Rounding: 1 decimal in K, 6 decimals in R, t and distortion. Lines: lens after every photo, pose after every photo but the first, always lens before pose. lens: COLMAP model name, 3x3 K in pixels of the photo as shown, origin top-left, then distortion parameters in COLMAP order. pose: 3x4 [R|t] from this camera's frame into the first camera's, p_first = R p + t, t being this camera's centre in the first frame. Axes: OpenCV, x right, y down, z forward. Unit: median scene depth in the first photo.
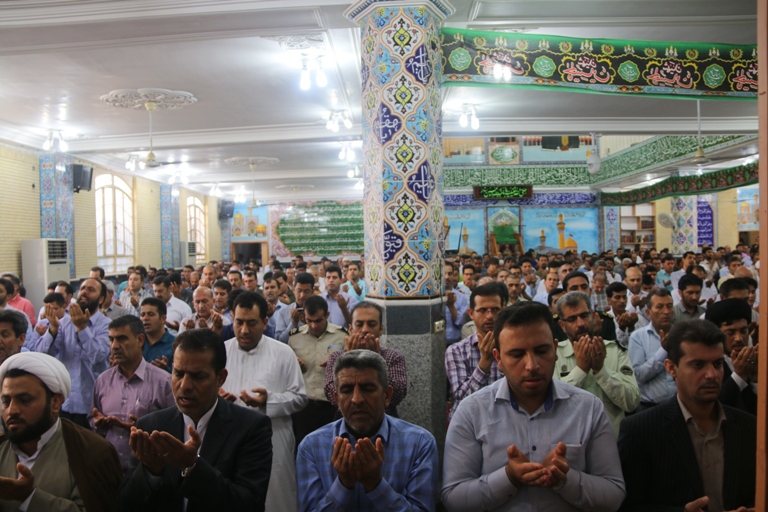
lens RADIAL K [[639.1, 0, 385.0], [0, 639.1, 265.5], [0, 0, 1]] dist [-0.192791, 0.138508]
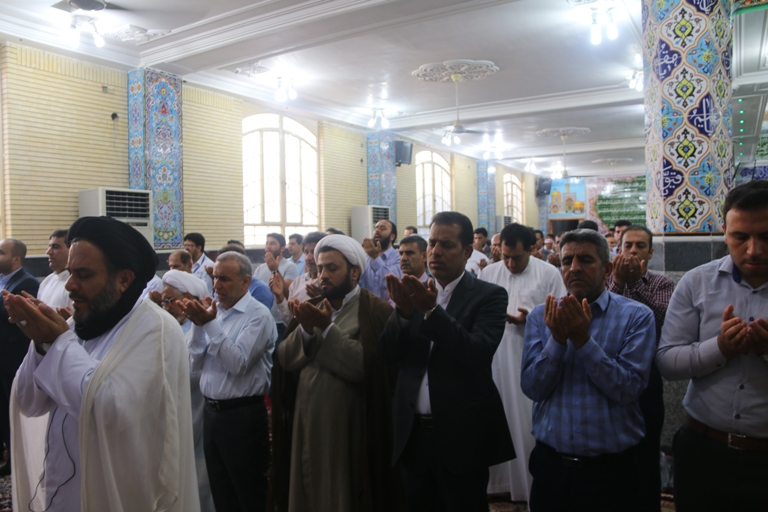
lens RADIAL K [[639.1, 0, 375.6], [0, 639.1, 269.5], [0, 0, 1]] dist [-0.192791, 0.138508]
pose [[0.867893, 0.023711, -0.496185, 0.087042], [-0.010410, 0.999509, 0.029554, 0.080746], [0.496642, -0.020484, 0.867714, -0.058777]]
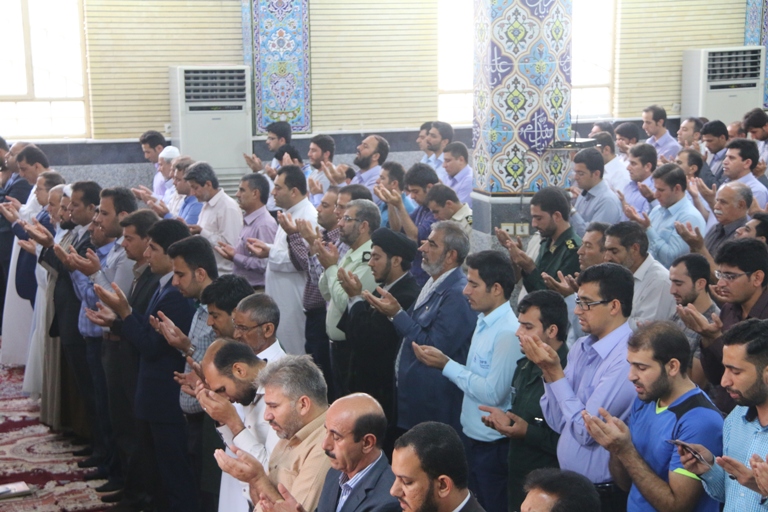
lens RADIAL K [[1696.6, 0, 377.1], [0, 1696.6, 253.8], [0, 0, 1]] dist [0.422245, 0.000000]
pose [[0.376160, 0.158540, -0.912890, 2.133825], [-0.020878, 0.986453, 0.162712, -0.249828], [0.926319, -0.042146, 0.374375, -0.077121]]
